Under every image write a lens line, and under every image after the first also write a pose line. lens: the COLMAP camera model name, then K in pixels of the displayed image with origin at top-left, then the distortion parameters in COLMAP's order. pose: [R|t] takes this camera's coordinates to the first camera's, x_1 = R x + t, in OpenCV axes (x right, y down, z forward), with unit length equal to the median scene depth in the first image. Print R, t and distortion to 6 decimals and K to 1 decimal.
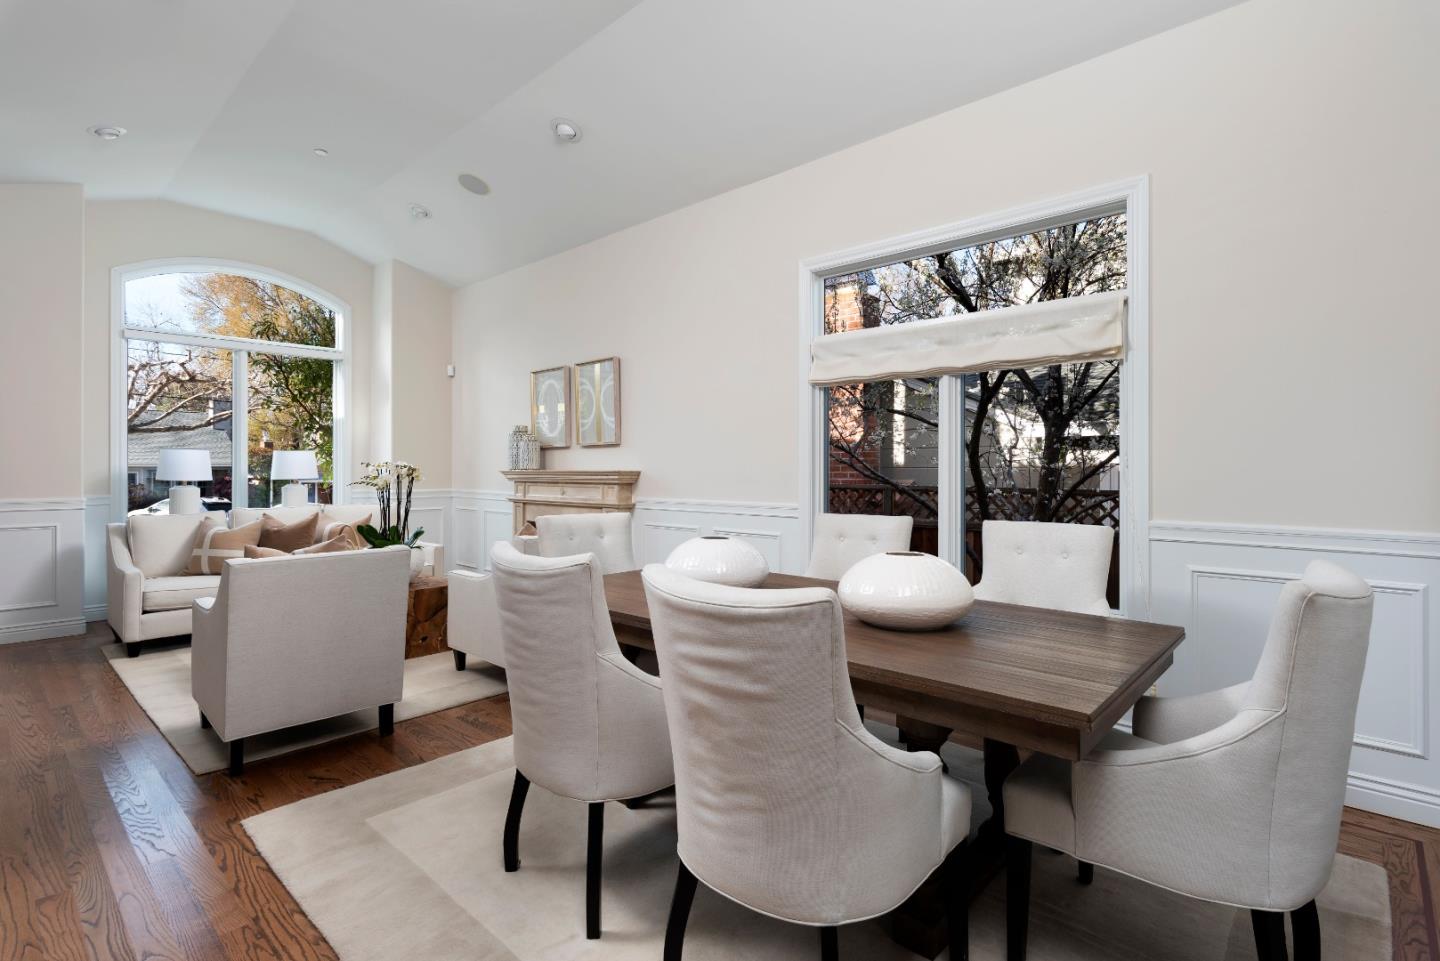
lens RADIAL K [[694.4, 0, 715.0], [0, 694.4, 478.0], [0, 0, 1]] dist [-0.001689, -0.000191]
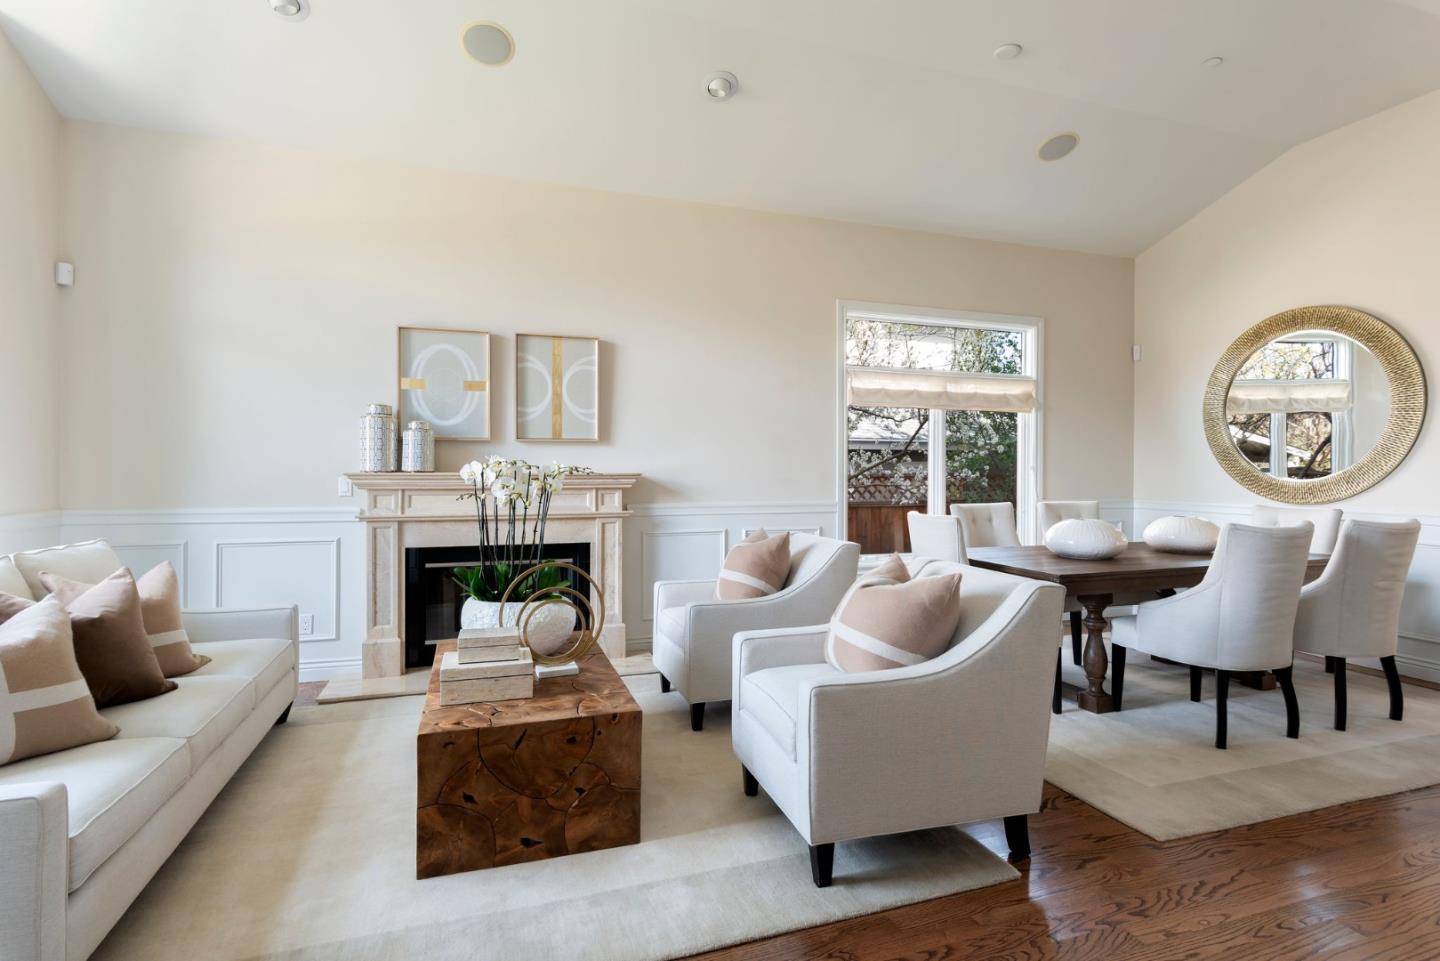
lens RADIAL K [[694.4, 0, 712.2], [0, 694.4, 471.8], [0, 0, 1]] dist [-0.001689, -0.000191]
pose [[0.490051, -0.003223, 0.871688, -0.719392], [0.009078, 0.999958, -0.001406, -0.007936], [-0.871647, 0.008602, 0.490059, 0.421035]]
